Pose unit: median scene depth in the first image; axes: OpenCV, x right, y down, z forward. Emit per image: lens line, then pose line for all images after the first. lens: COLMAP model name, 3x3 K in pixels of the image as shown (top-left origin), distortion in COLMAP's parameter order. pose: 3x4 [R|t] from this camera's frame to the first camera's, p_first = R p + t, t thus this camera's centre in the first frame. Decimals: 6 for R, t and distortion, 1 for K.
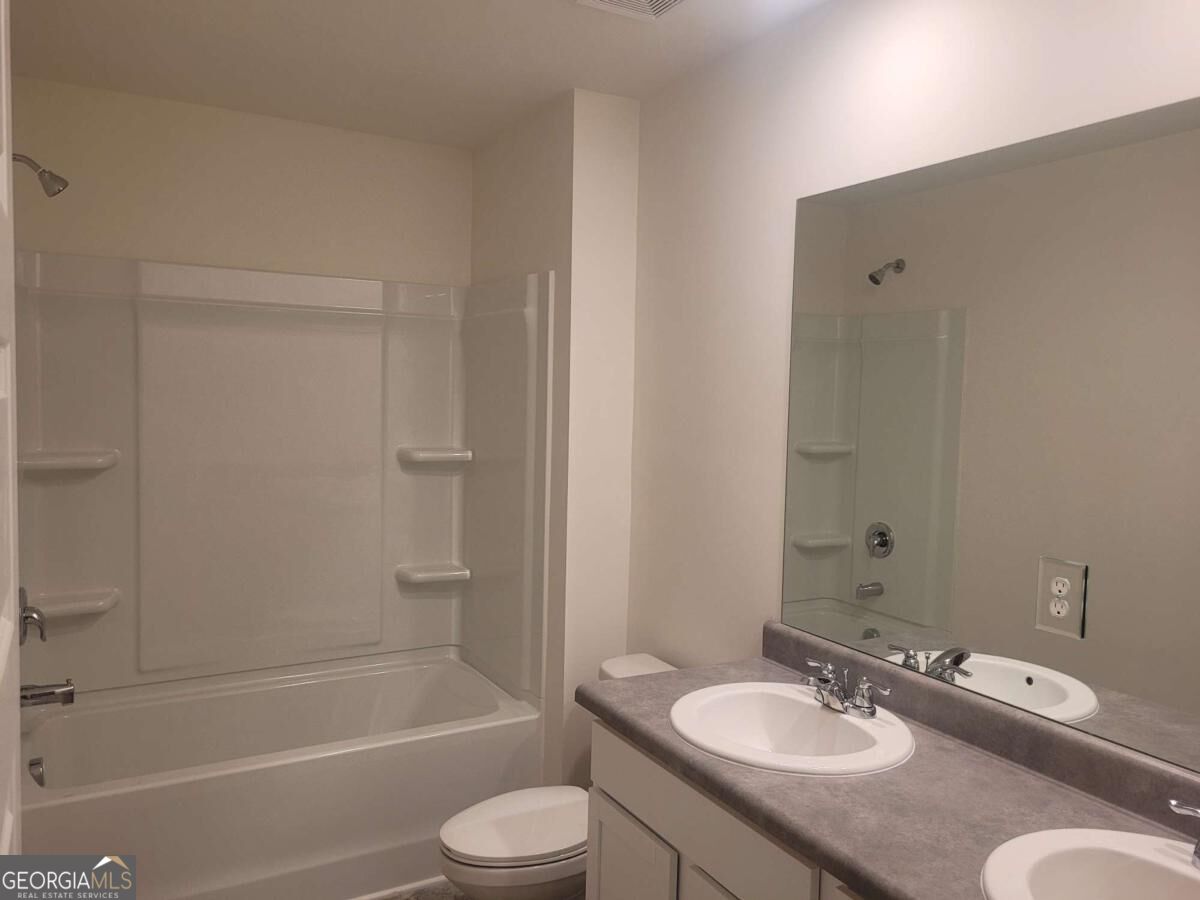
lens RADIAL K [[901.3, 0, 611.5], [0, 901.3, 458.1], [0, 0, 1]] dist [0.029771, 0.002181]
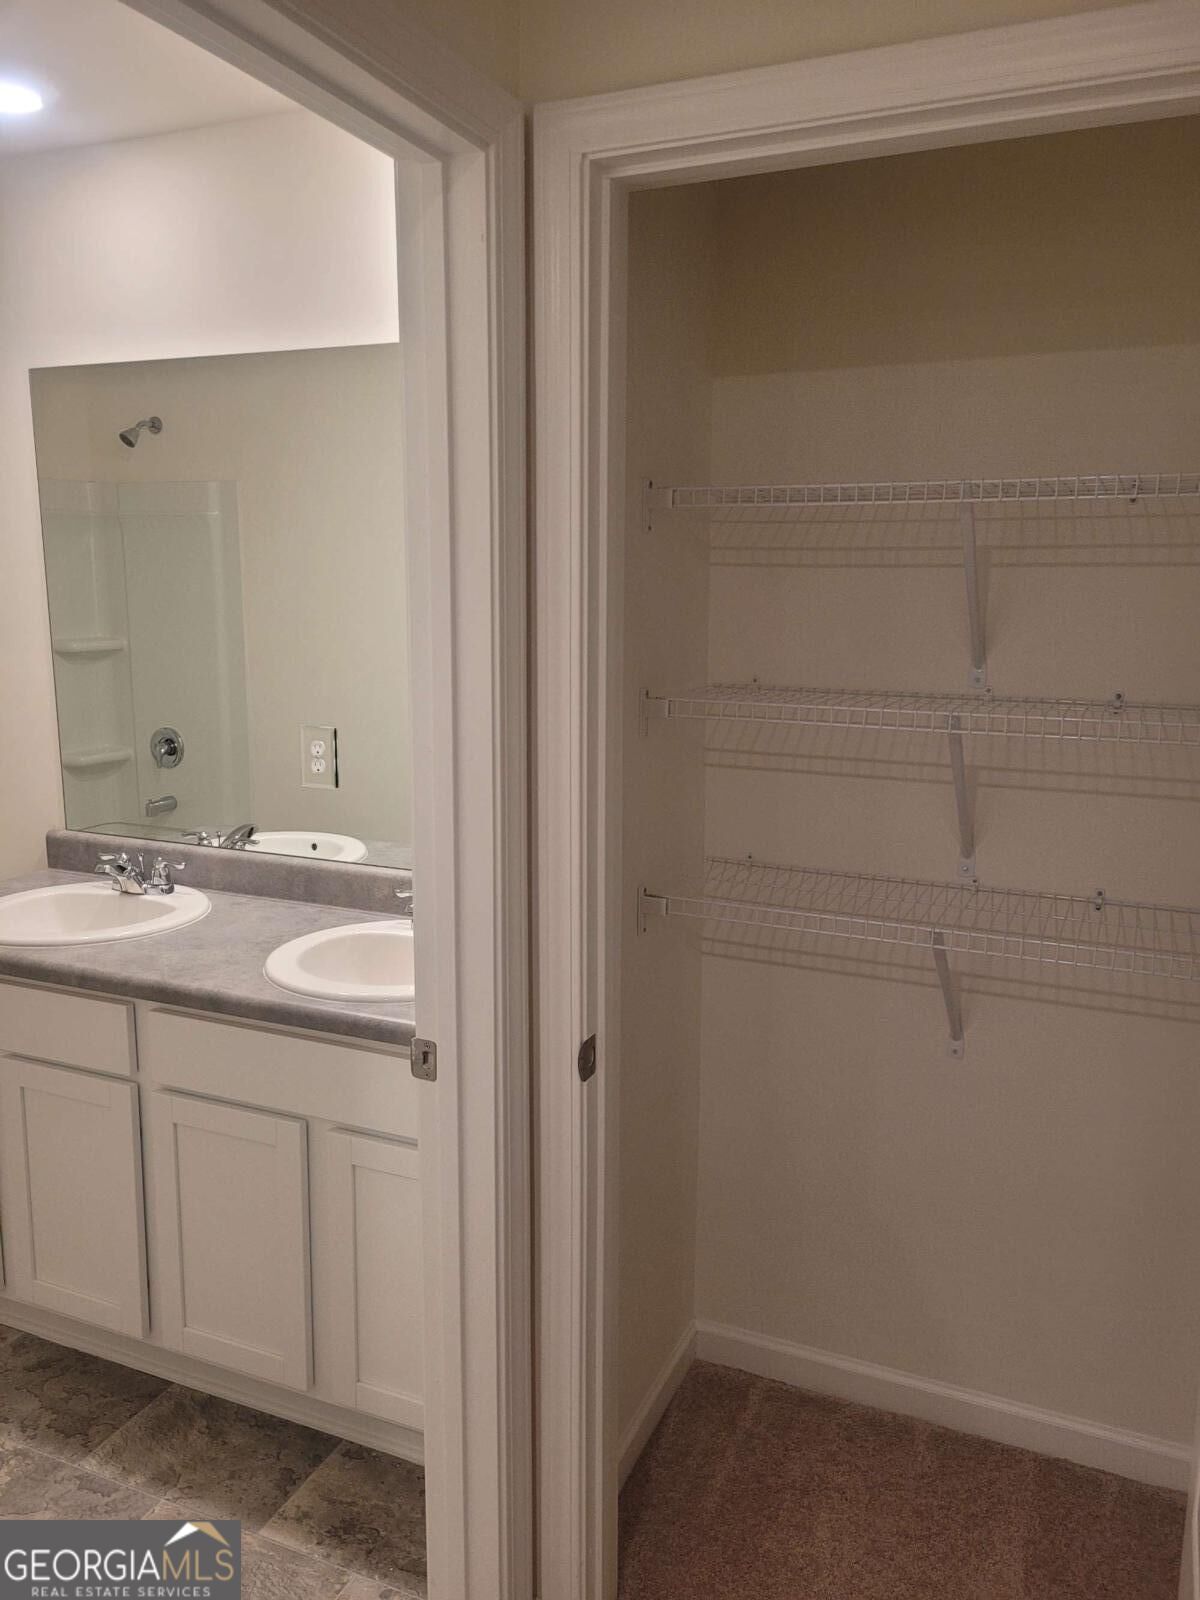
lens RADIAL K [[1201.7, 0, 606.0], [0, 1201.7, 808.9], [0, 0, 1]] dist [0.029771, 0.002181]
pose [[0.801818, -0.125999, 0.584134, -0.114654], [0.052508, 0.988592, 0.141166, 0.014063], [-0.595258, -0.082518, 0.799287, -0.417964]]
